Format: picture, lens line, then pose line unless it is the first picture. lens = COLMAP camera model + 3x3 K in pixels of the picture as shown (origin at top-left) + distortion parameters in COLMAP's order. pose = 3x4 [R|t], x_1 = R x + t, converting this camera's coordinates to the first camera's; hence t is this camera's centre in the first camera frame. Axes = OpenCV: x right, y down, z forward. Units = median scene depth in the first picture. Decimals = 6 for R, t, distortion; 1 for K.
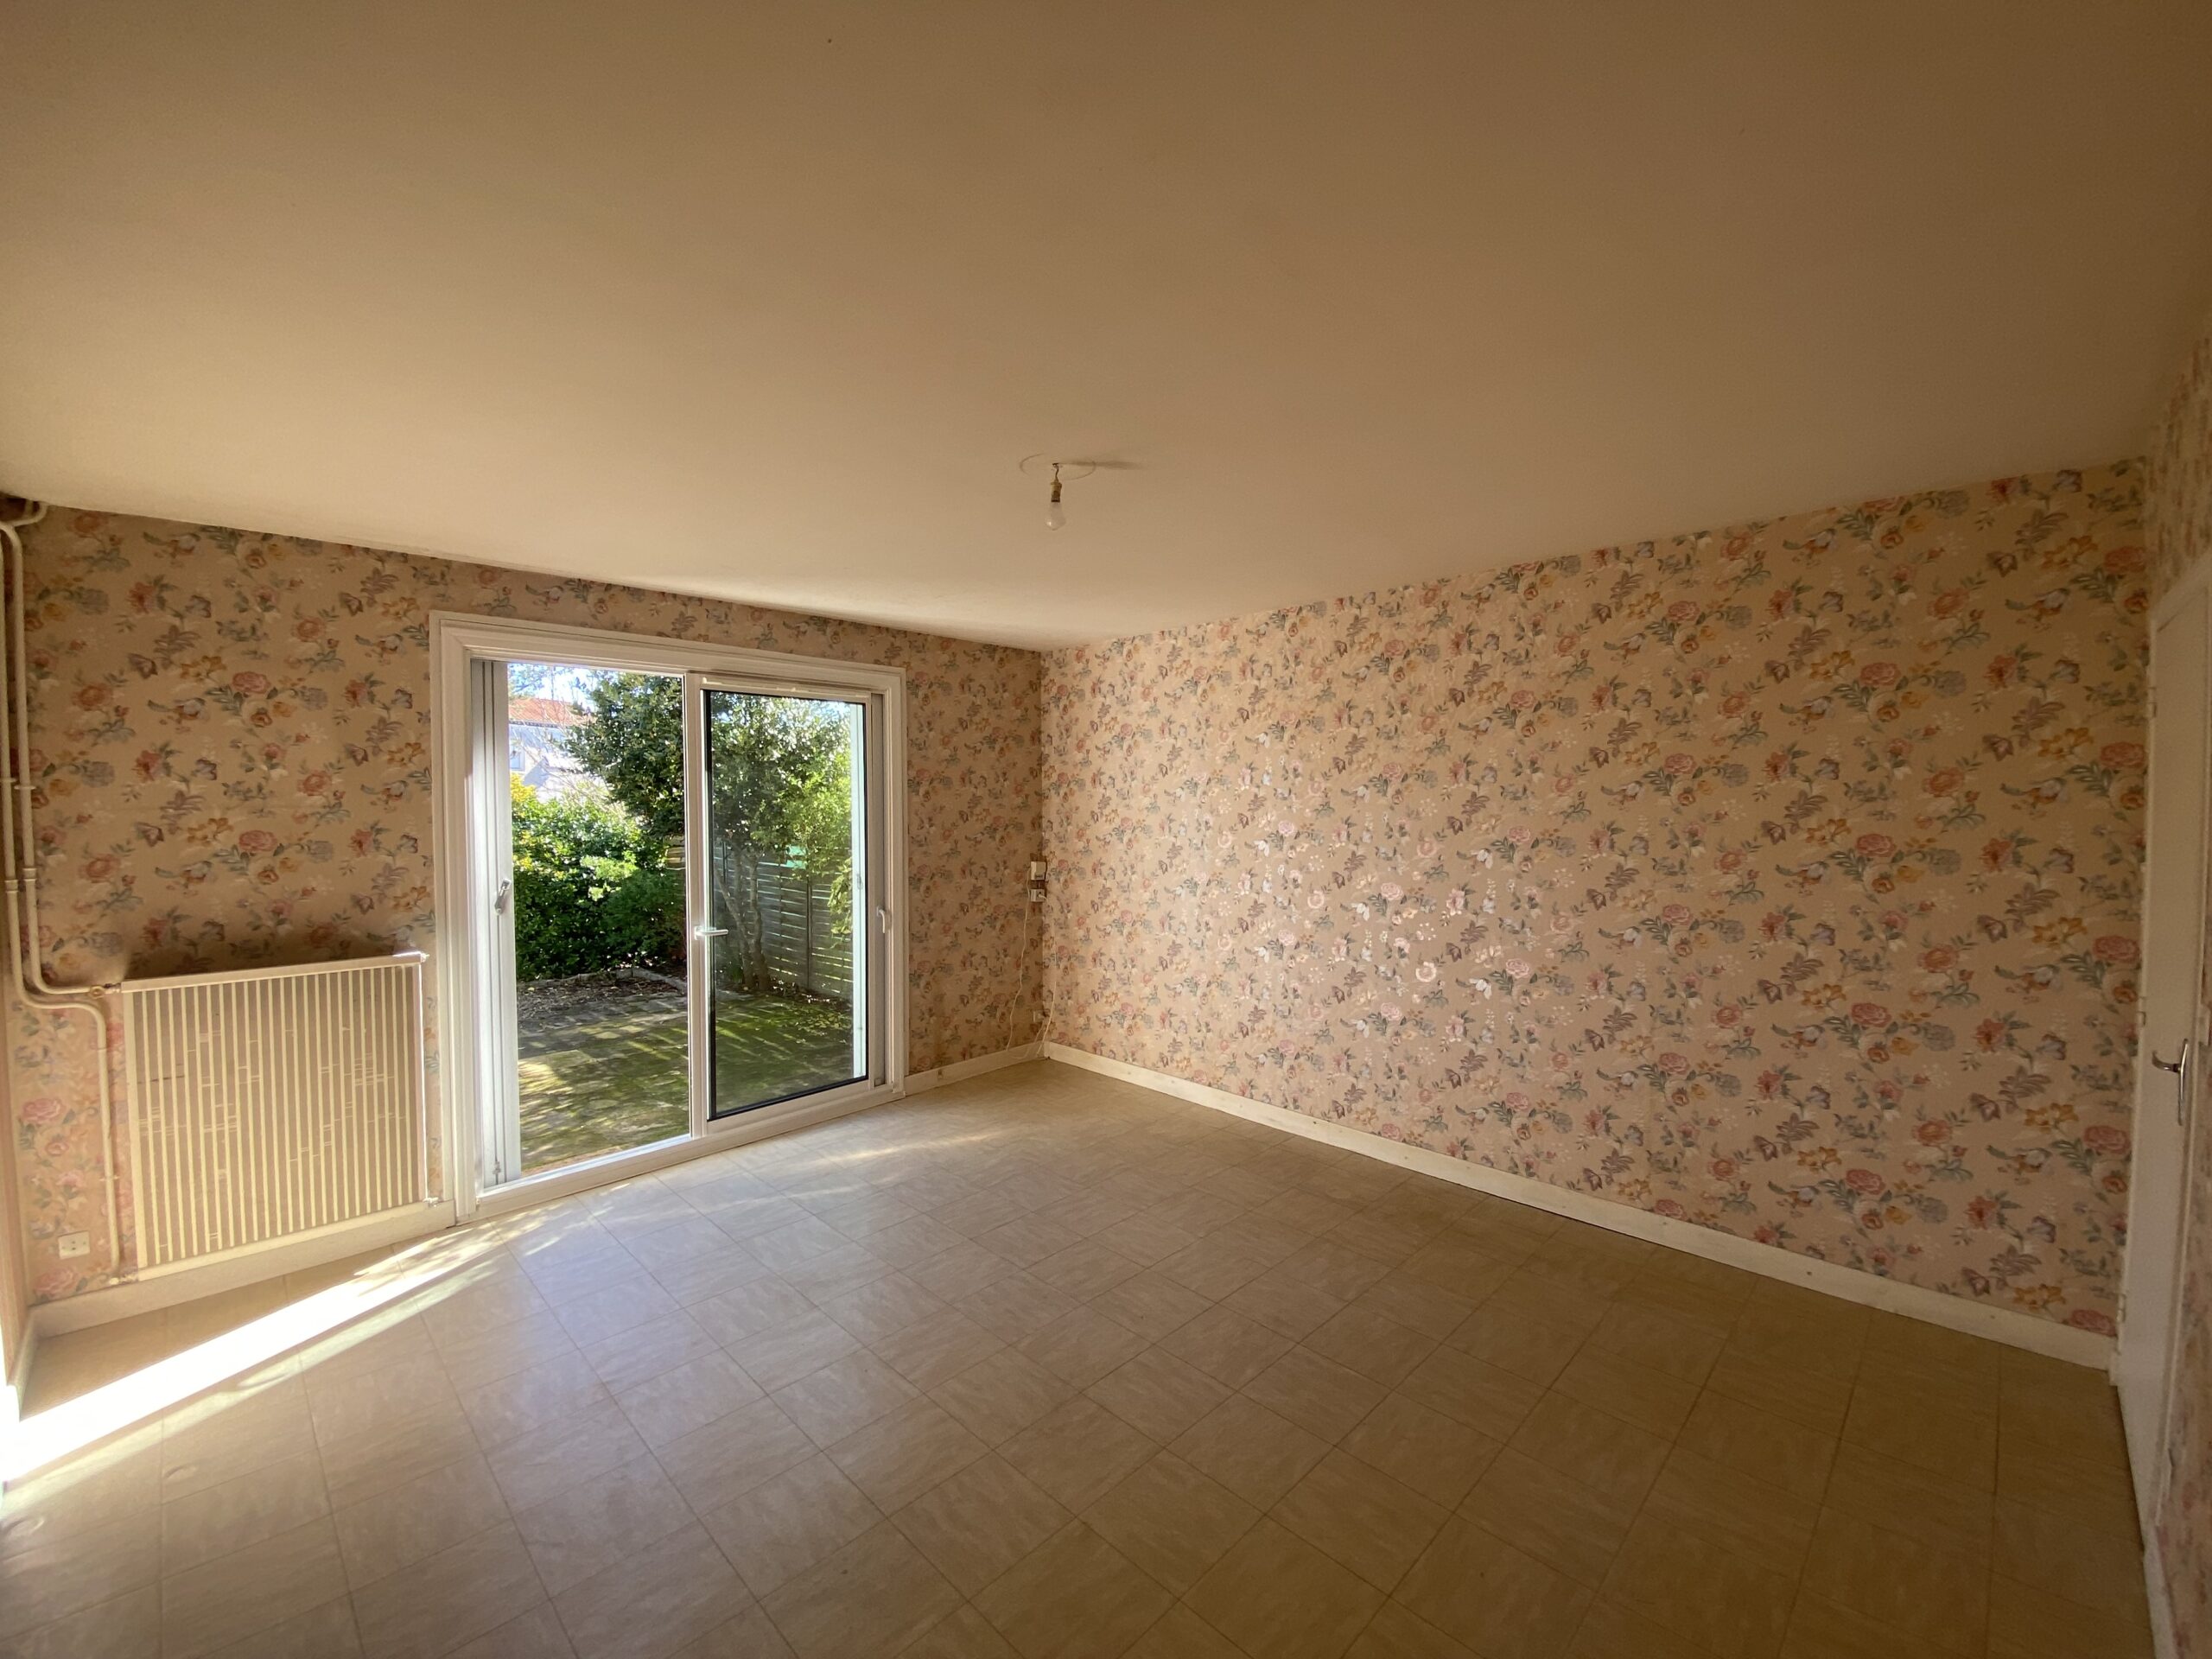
lens RADIAL K [[912.0, 0, 1111.8], [0, 912.0, 818.9], [0, 0, 1]] dist [-0.010339, -0.000636]
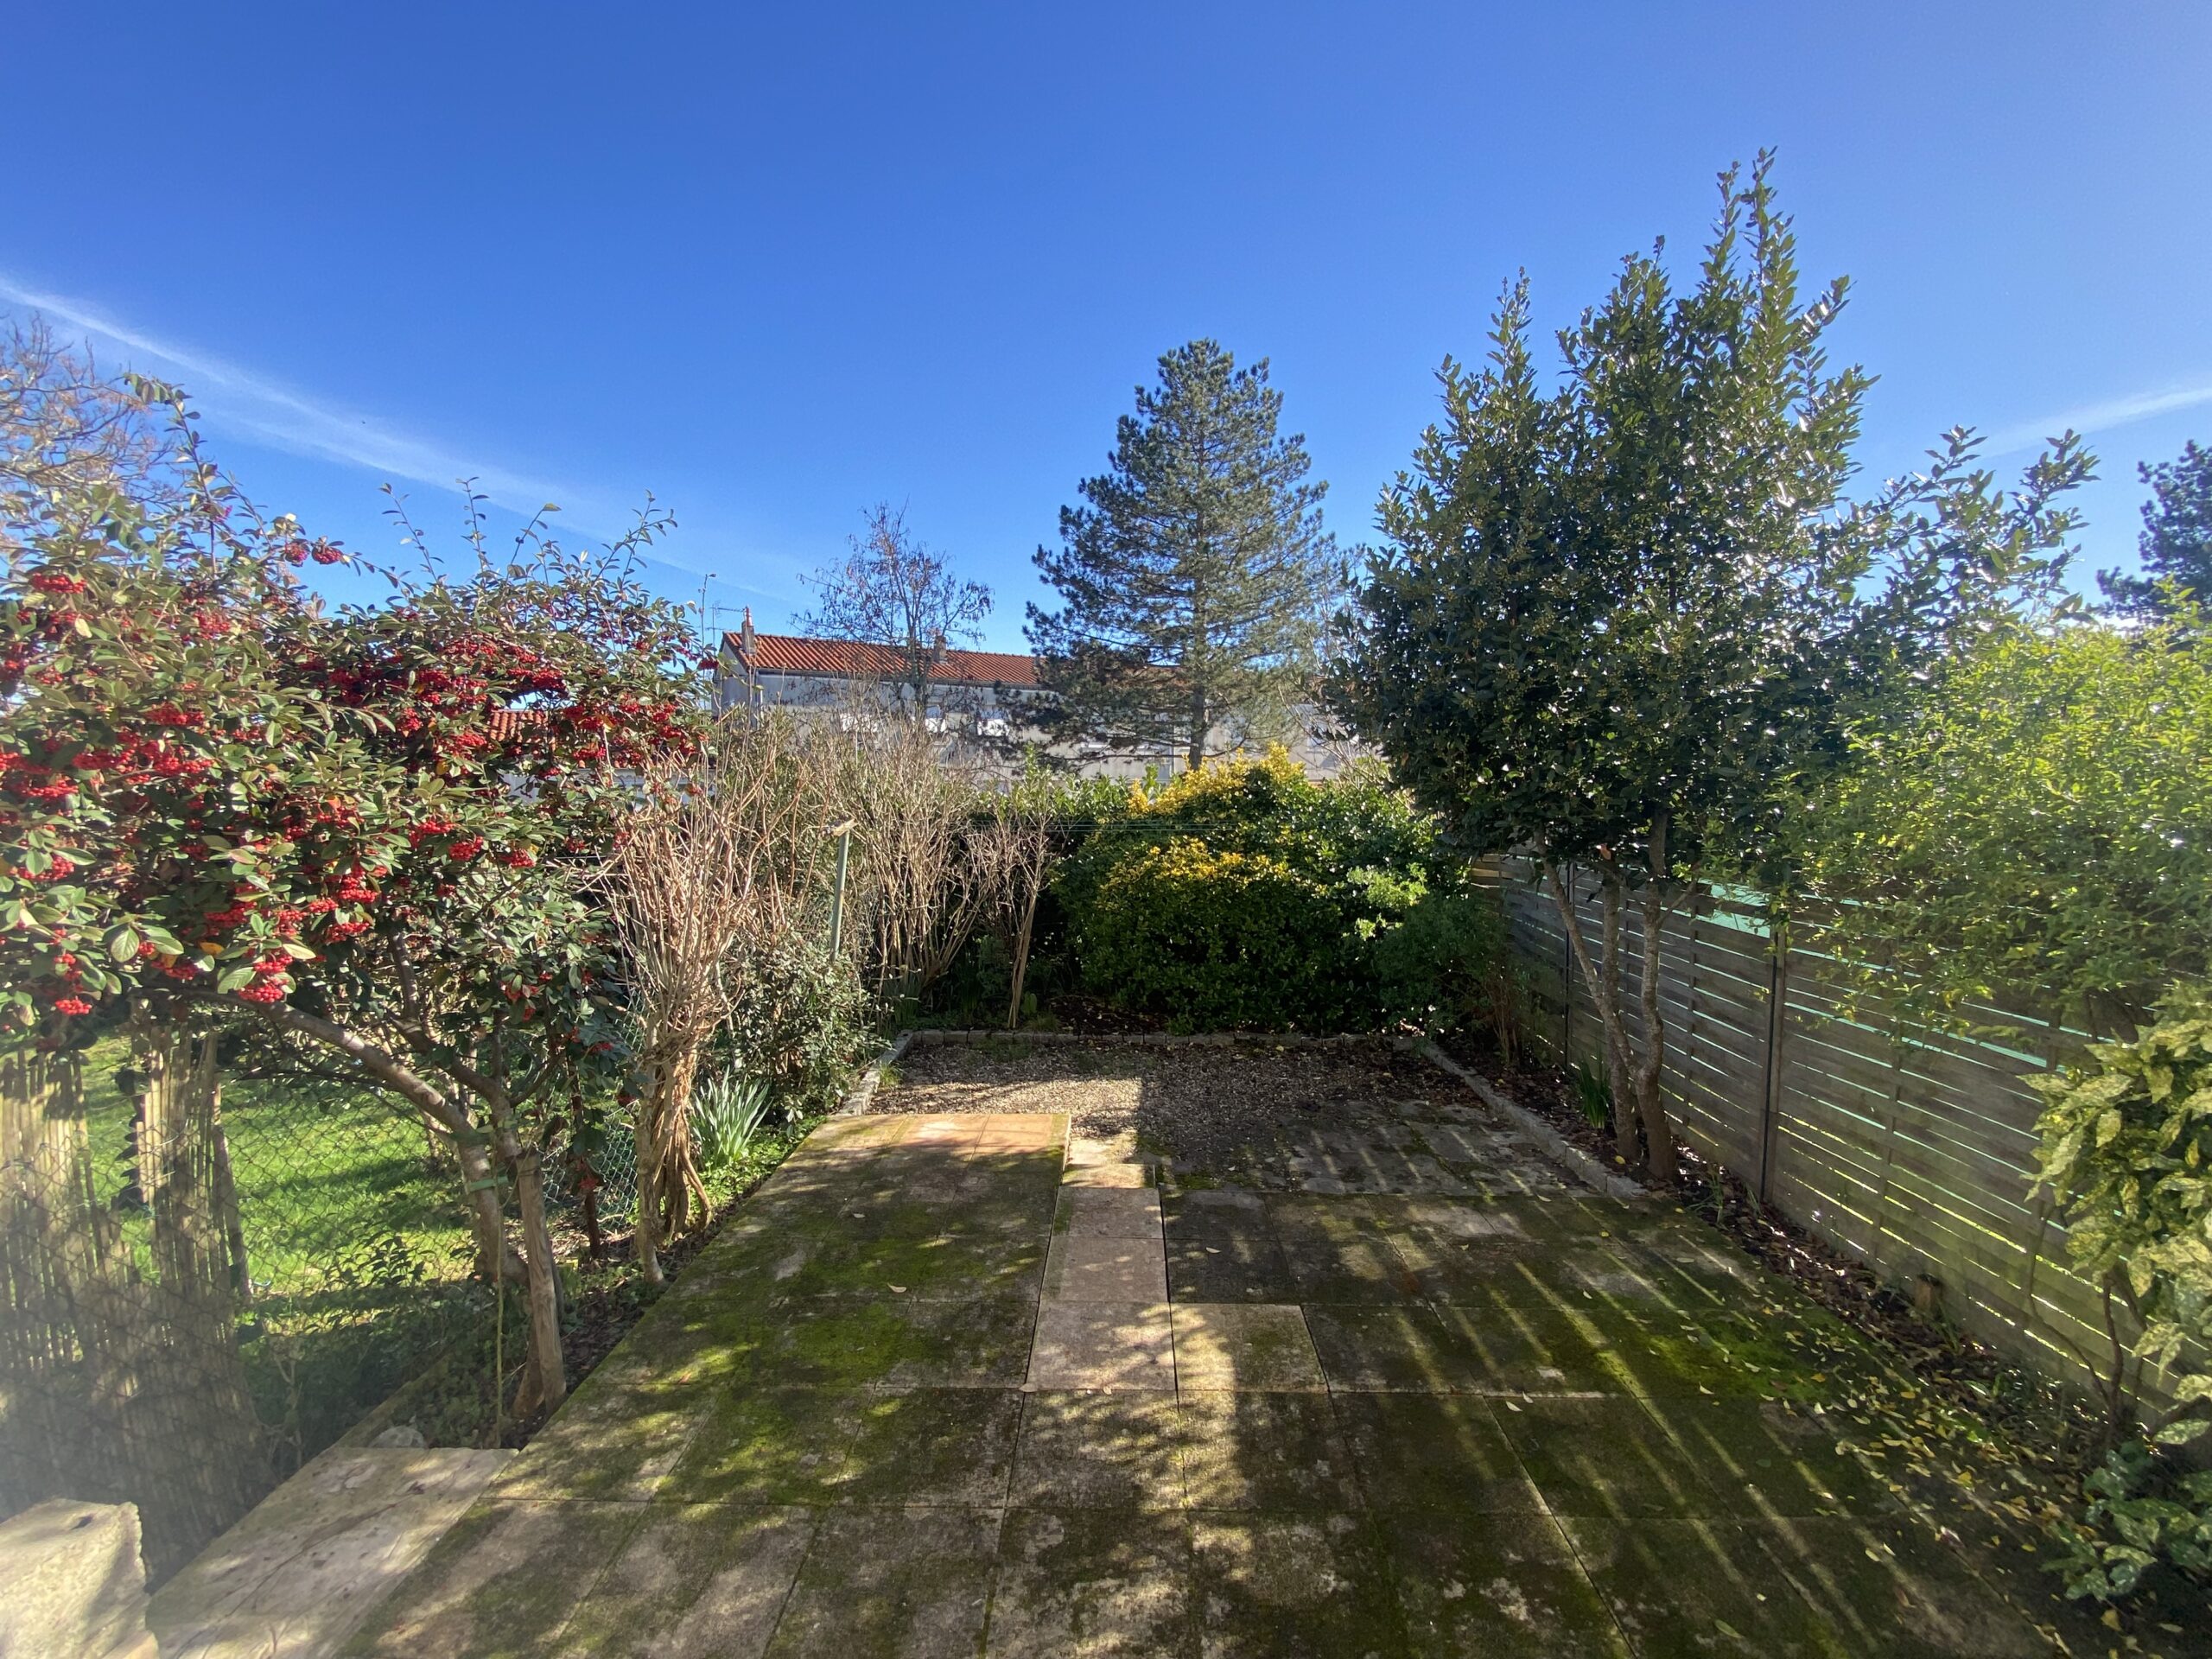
lens RADIAL K [[912.0, 0, 1111.0], [0, 912.0, 816.4], [0, 0, 1]] dist [-0.010339, -0.000636]
pose [[0.686678, 0.040599, -0.725827, -0.221331], [-0.025592, 0.999170, 0.031677, -0.012606], [0.726511, -0.003177, 0.687147, 0.415671]]
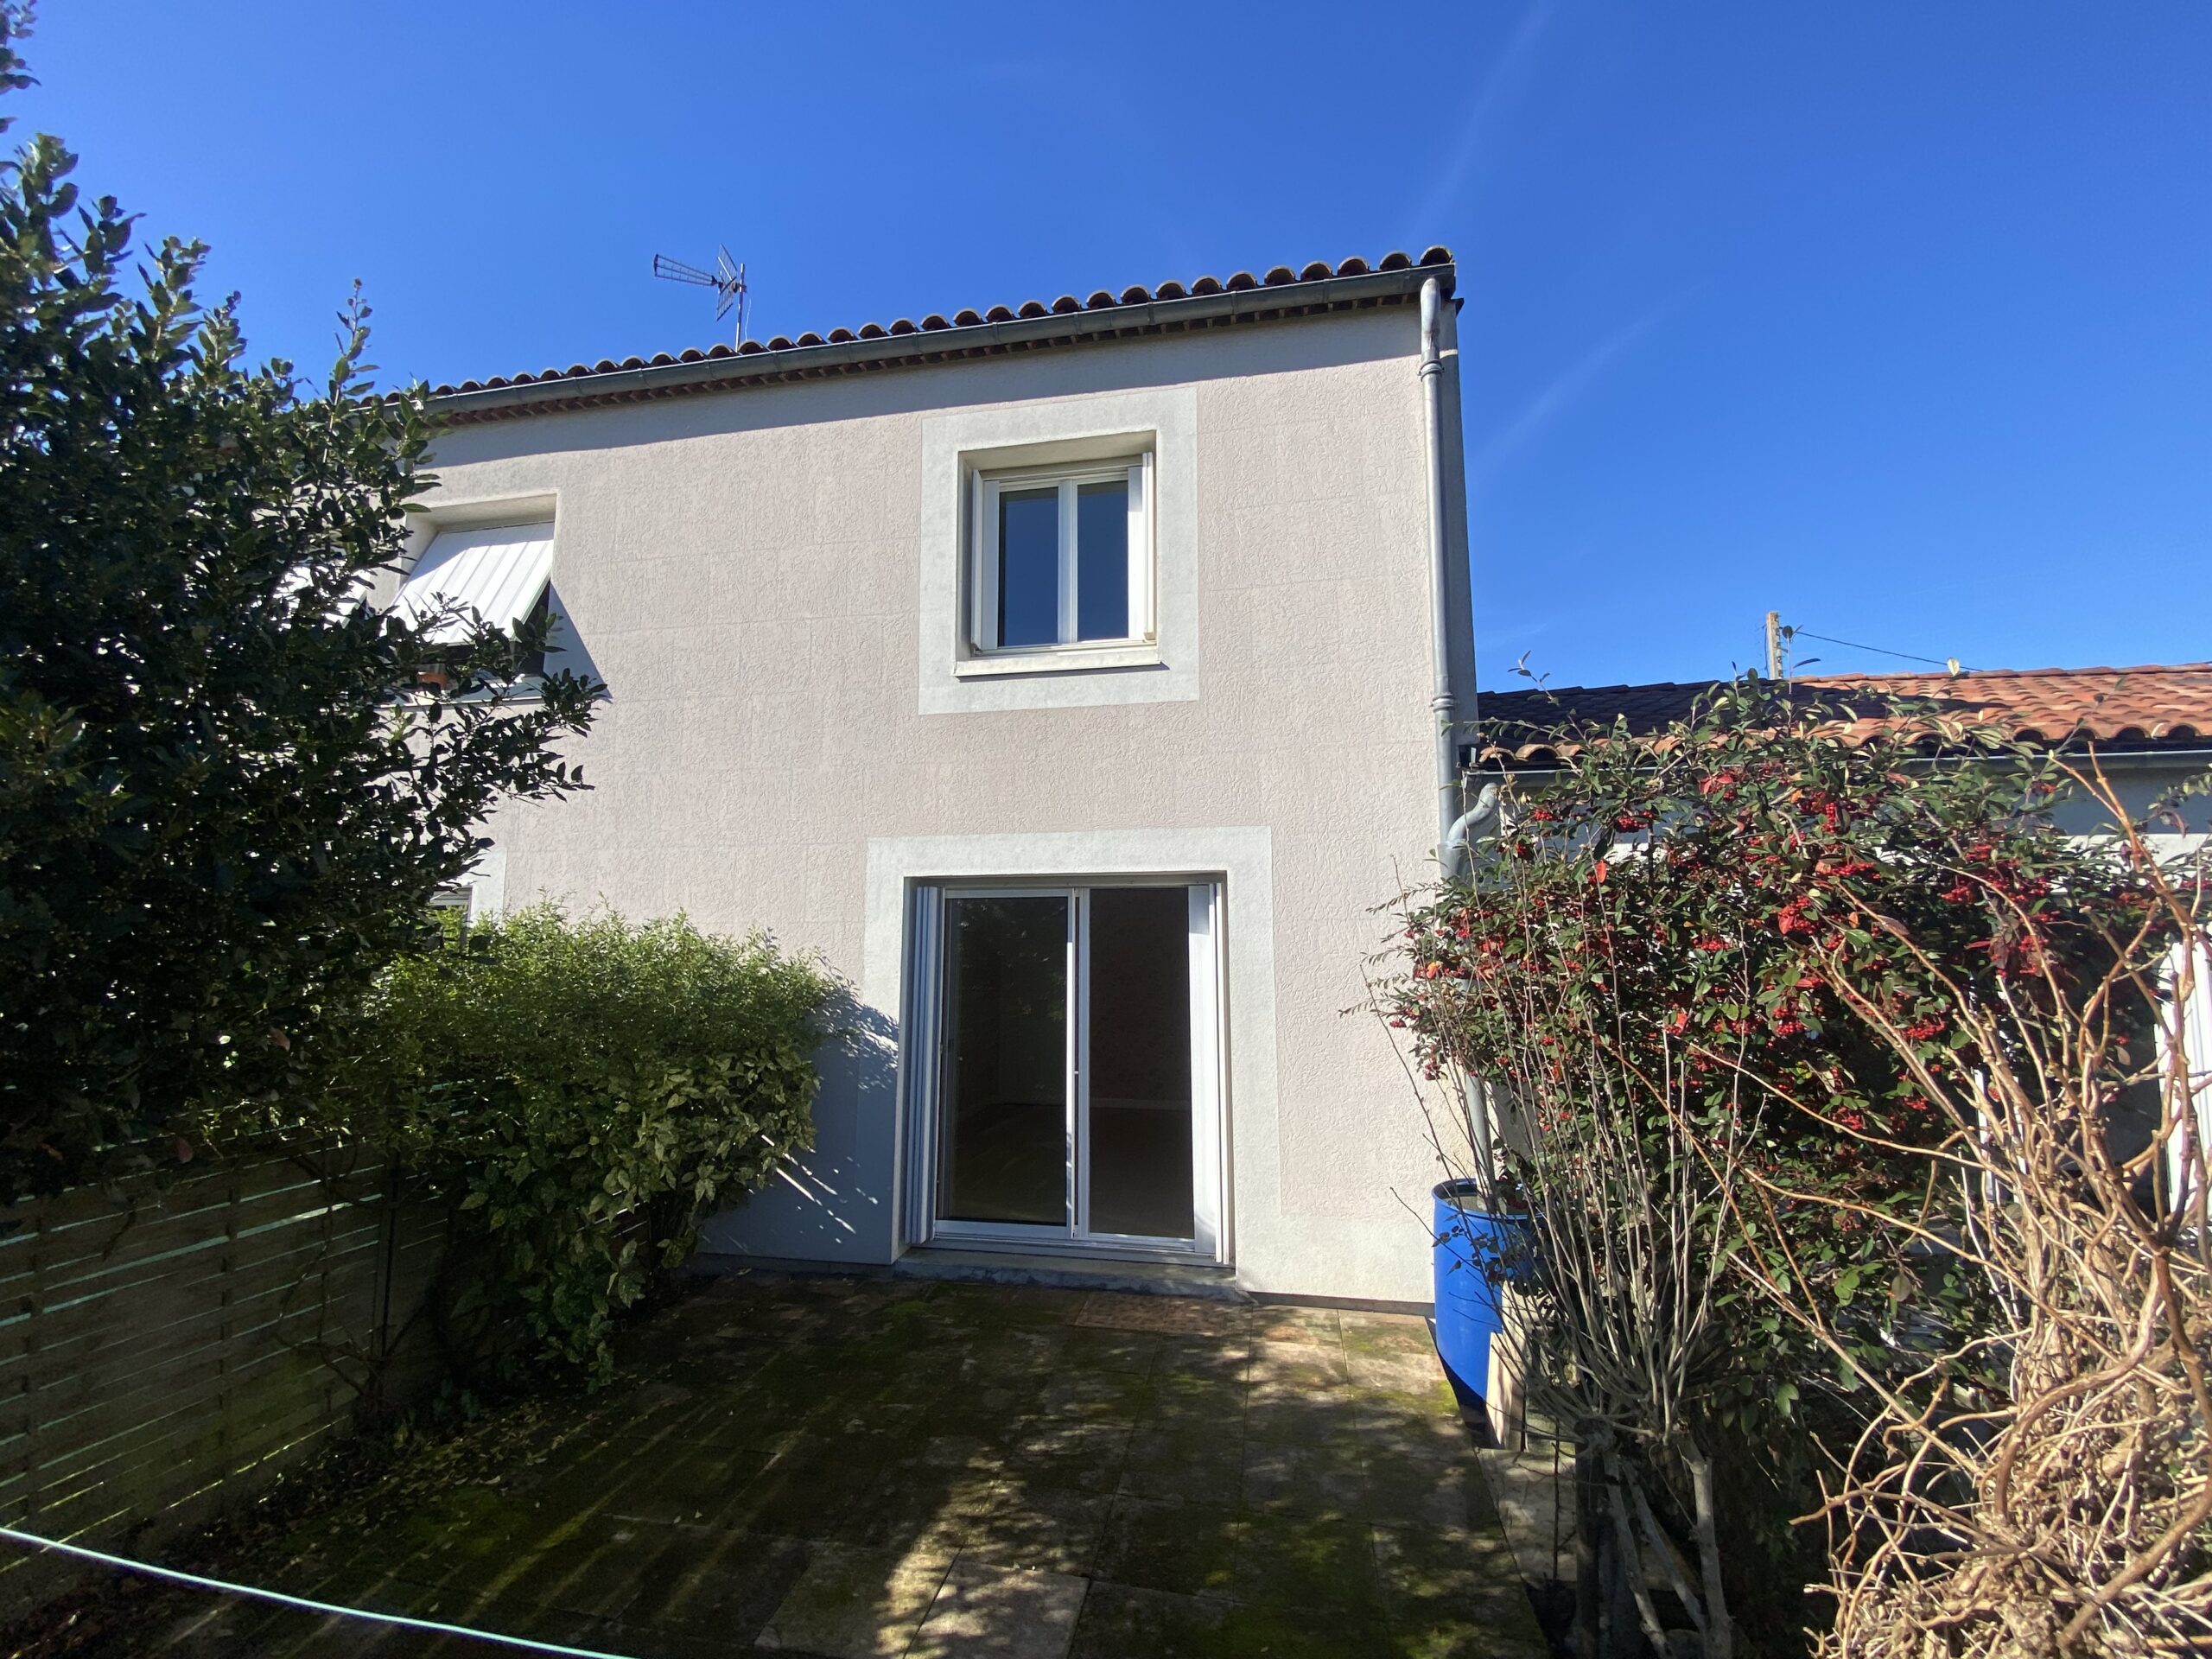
lens RADIAL K [[912.0, 0, 1103.0], [0, 912.0, 831.2], [0, 0, 1]] dist [-0.010339, -0.000636]
pose [[-0.548895, 0.103483, 0.829461, -0.724098], [0.030077, 0.994110, -0.104121, -0.040337], [-0.835350, -0.032204, -0.548774, 0.766115]]
